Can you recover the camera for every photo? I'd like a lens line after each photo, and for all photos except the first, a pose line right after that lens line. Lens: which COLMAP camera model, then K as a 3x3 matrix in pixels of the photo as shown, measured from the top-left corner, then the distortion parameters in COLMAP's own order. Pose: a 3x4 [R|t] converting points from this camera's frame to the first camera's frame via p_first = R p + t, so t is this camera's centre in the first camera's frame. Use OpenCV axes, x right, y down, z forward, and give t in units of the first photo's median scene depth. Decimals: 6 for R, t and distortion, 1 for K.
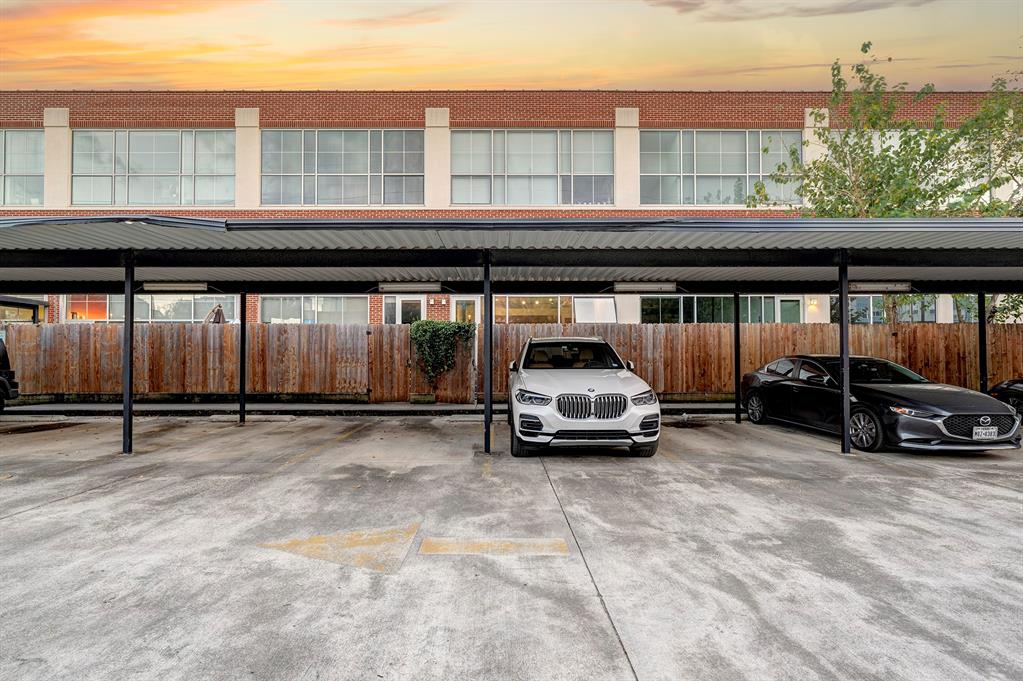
lens RADIAL K [[463.1, 0, 511.5], [0, 463.1, 340.5], [0, 0, 1]] dist [-0.000482, -0.000650]
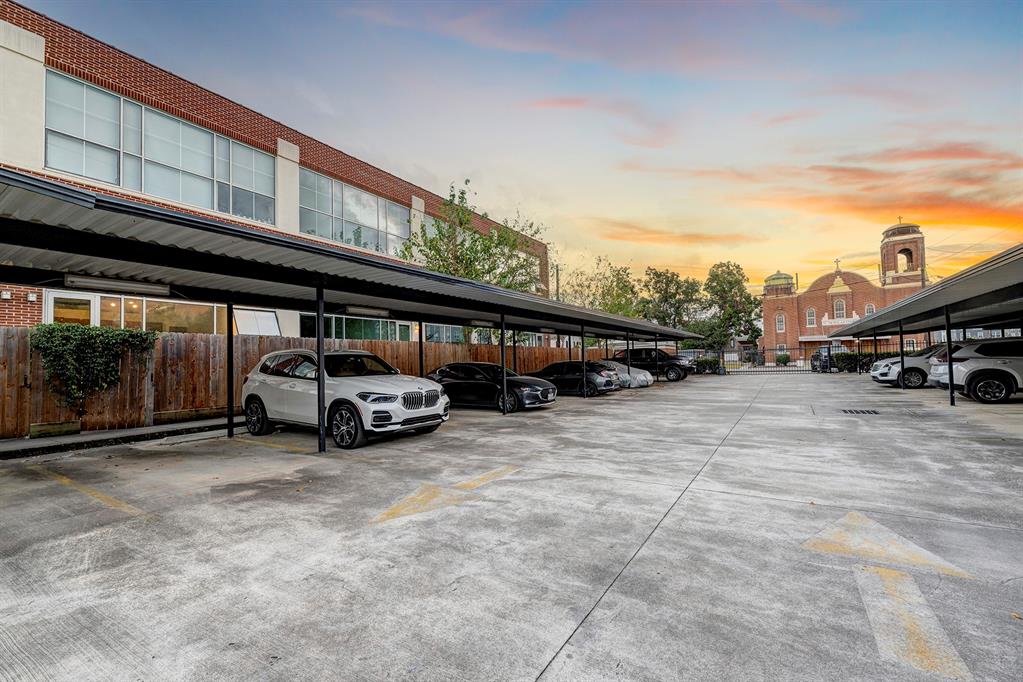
lens RADIAL K [[404.9, 0, 511.5], [0, 404.9, 341.0], [0, 0, 1]] dist [0.001722, -0.000045]
pose [[0.566926, 0.030605, 0.823200, -0.866763], [-0.008869, 0.999478, -0.031051, -0.005648], [-0.823721, 0.010302, 0.566901, 0.060226]]
